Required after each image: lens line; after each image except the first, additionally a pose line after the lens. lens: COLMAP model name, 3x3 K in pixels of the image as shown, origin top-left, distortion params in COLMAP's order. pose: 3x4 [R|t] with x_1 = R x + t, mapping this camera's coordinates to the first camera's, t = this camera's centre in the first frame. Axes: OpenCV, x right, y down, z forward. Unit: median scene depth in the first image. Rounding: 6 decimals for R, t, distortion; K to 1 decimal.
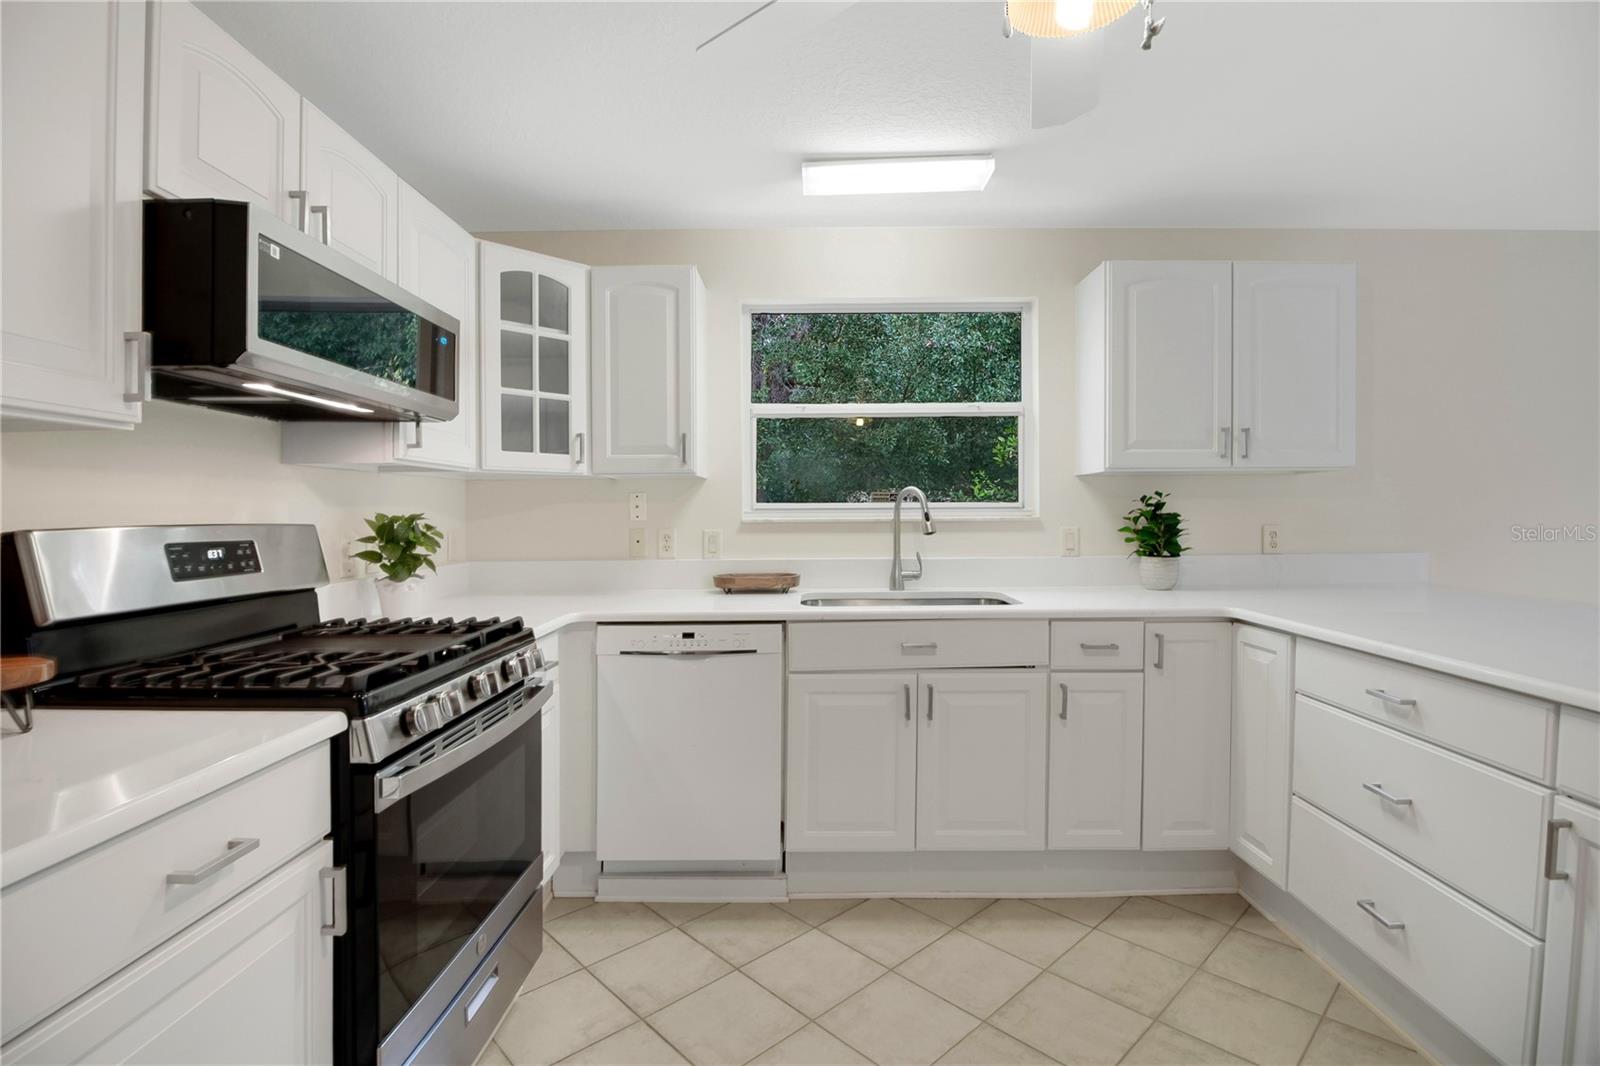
lens RADIAL K [[751.3, 0, 800.0], [0, 751.3, 533.0], [0, 0, 1]] dist [-0.003974, -0.016416]
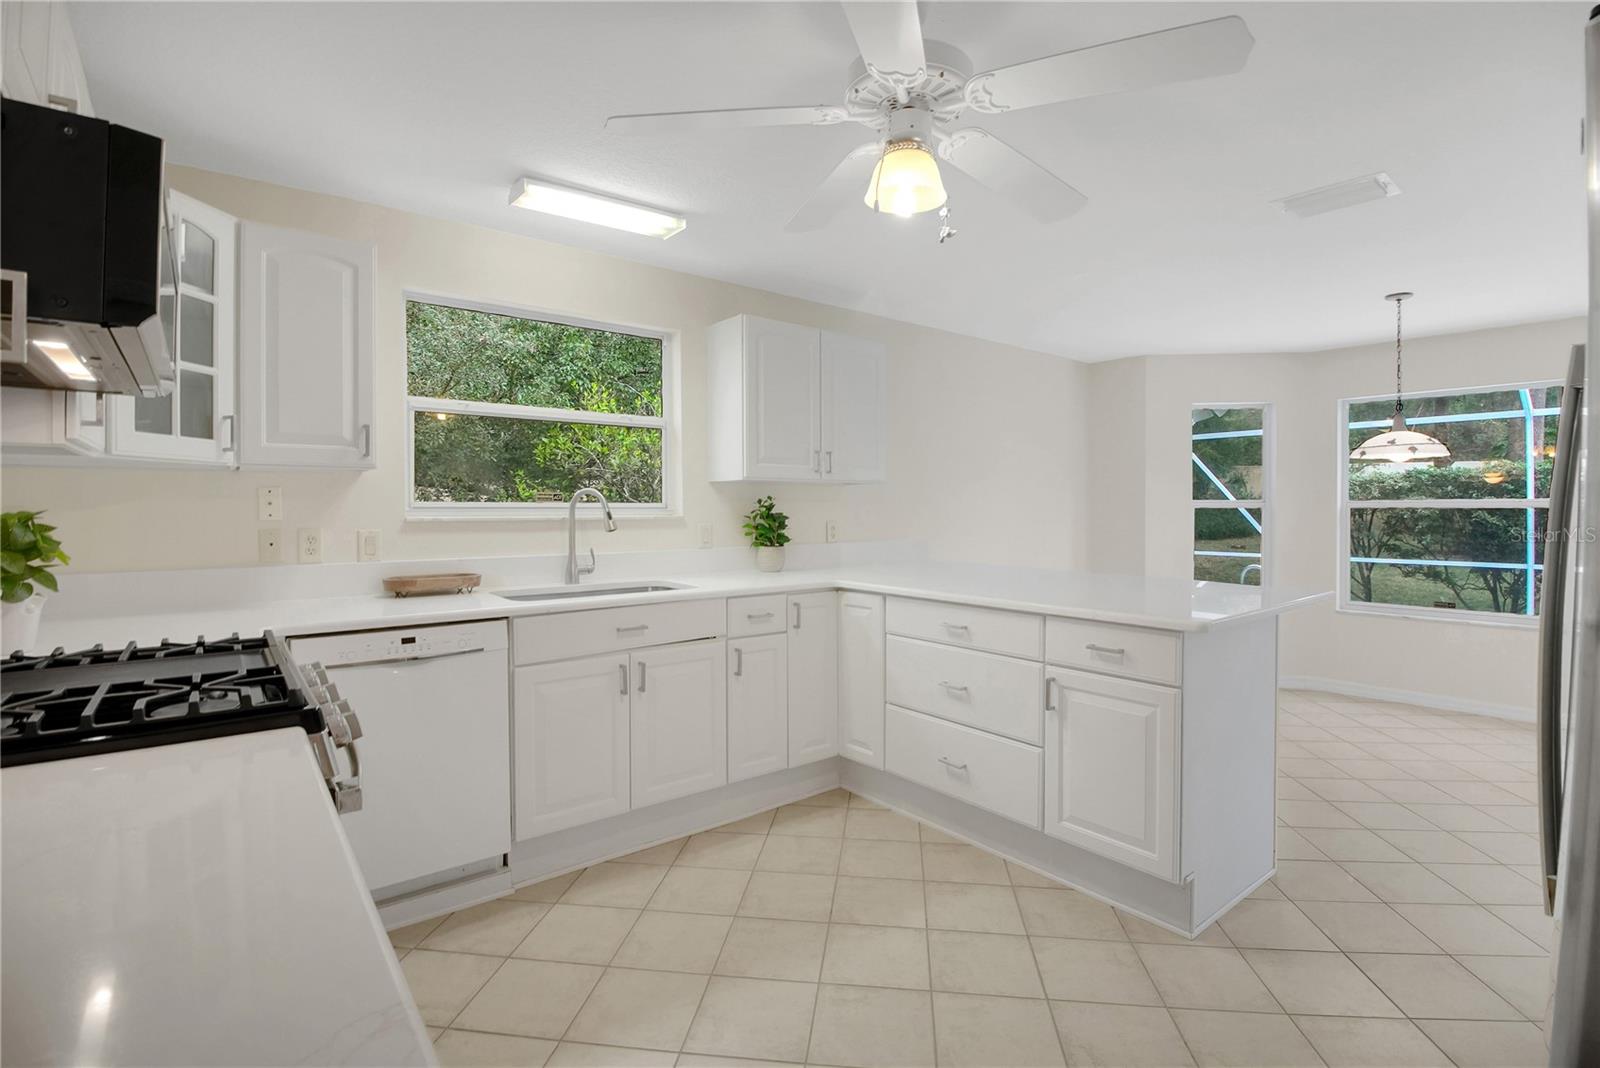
lens RADIAL K [[752.5, 0, 808.1], [0, 752.5, 515.7], [0, 0, 1]] dist [-0.002667, -0.015033]
pose [[0.771816, -0.000086, 0.635846, -0.345937], [0.014718, 0.999734, -0.017730, 0.003196], [-0.635676, 0.023043, 0.771612, -0.051152]]
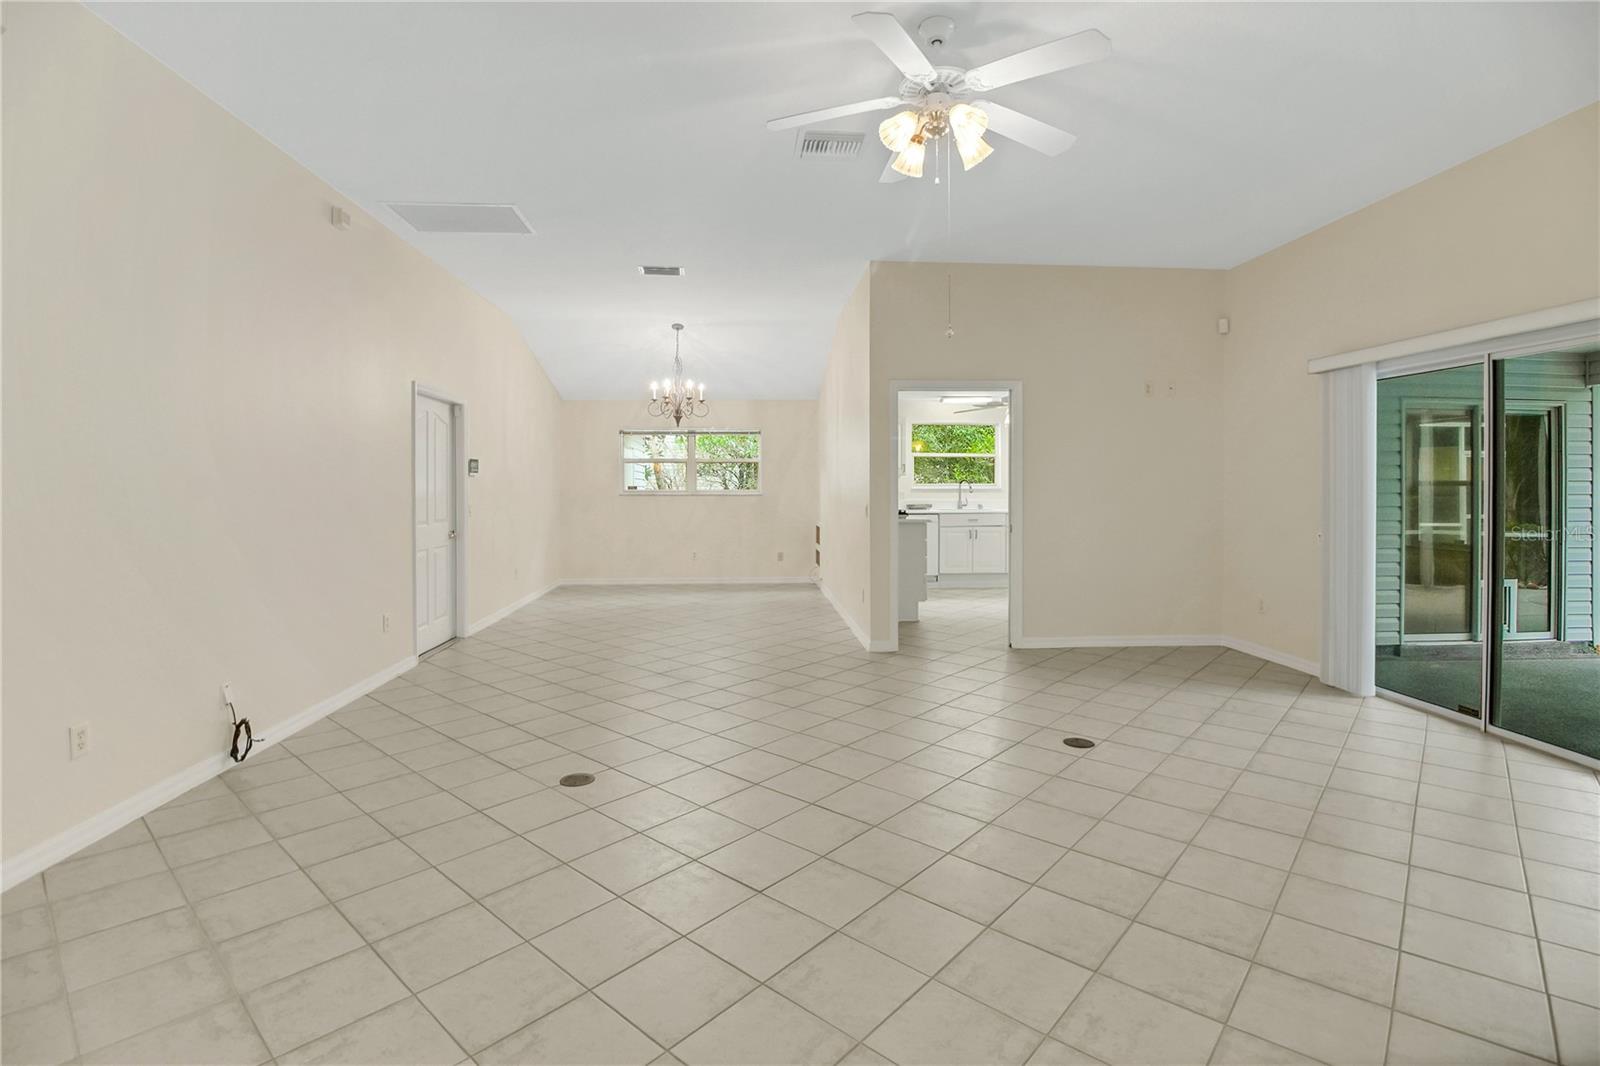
lens RADIAL K [[751.6, 0, 791.7], [0, 751.6, 473.6], [0, 0, 1]] dist [0.000065, -0.018060]
pose [[0.997419, 0.004380, 0.071668, -1.026768], [-0.000997, 0.998886, -0.047171, 0.088605], [-0.071794, 0.046977, 0.996313, -2.742699]]
